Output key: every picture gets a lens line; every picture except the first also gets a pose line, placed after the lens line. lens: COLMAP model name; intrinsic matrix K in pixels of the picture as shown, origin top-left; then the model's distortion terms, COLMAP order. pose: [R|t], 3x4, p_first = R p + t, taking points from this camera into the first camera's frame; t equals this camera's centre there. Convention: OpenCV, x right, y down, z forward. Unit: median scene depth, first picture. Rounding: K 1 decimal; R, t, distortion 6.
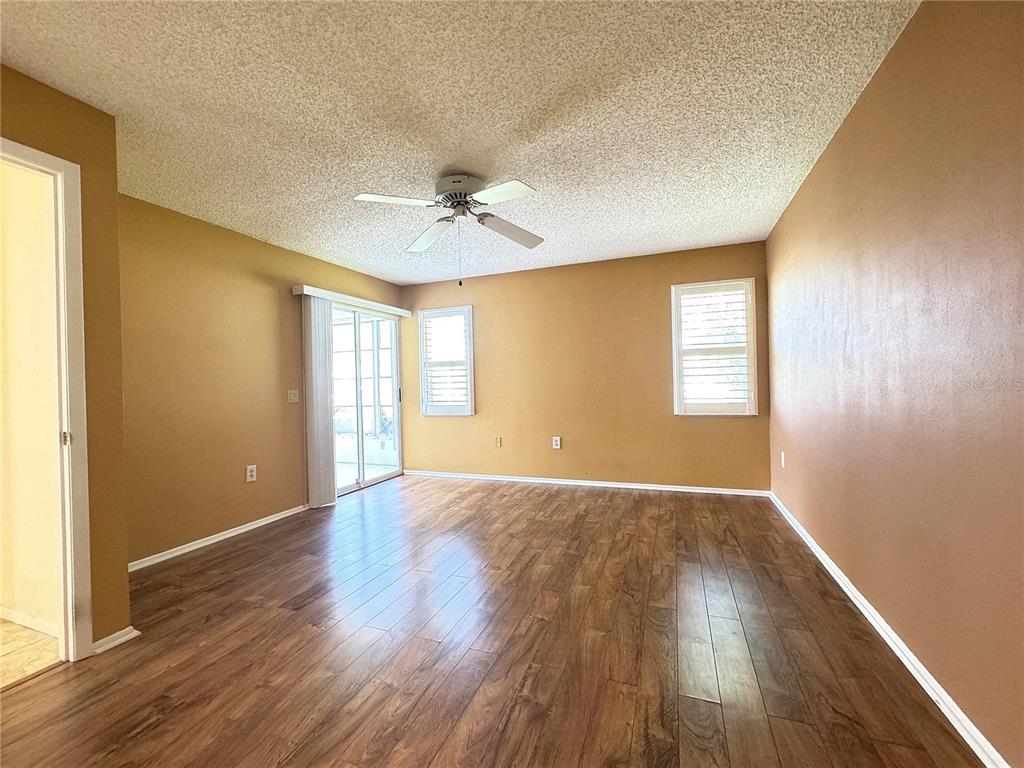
lens RADIAL K [[410.1, 0, 514.2], [0, 410.1, 383.3], [0, 0, 1]] dist [-0.002733, 0.000465]
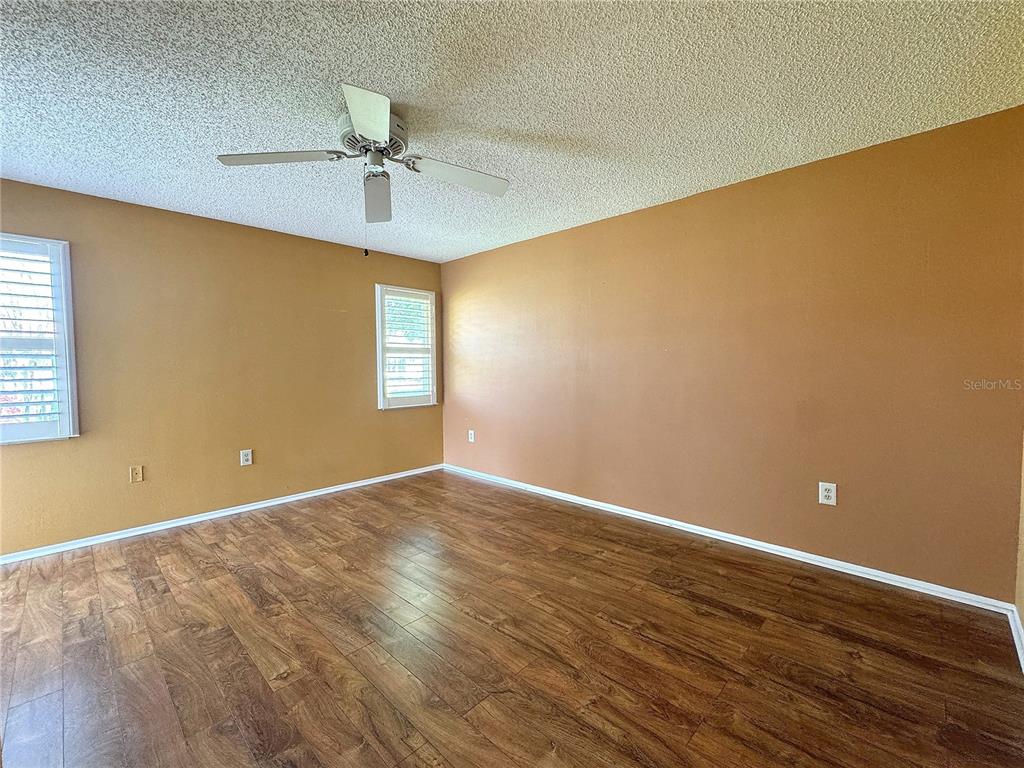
lens RADIAL K [[410.1, 0, 511.0], [0, 410.1, 385.0], [0, 0, 1]] dist [-0.002733, 0.000465]
pose [[0.436147, -0.021331, 0.899622, -0.467430], [-0.002277, 0.999690, 0.024808, -0.013338], [-0.899872, -0.012869, 0.435963, 0.286146]]
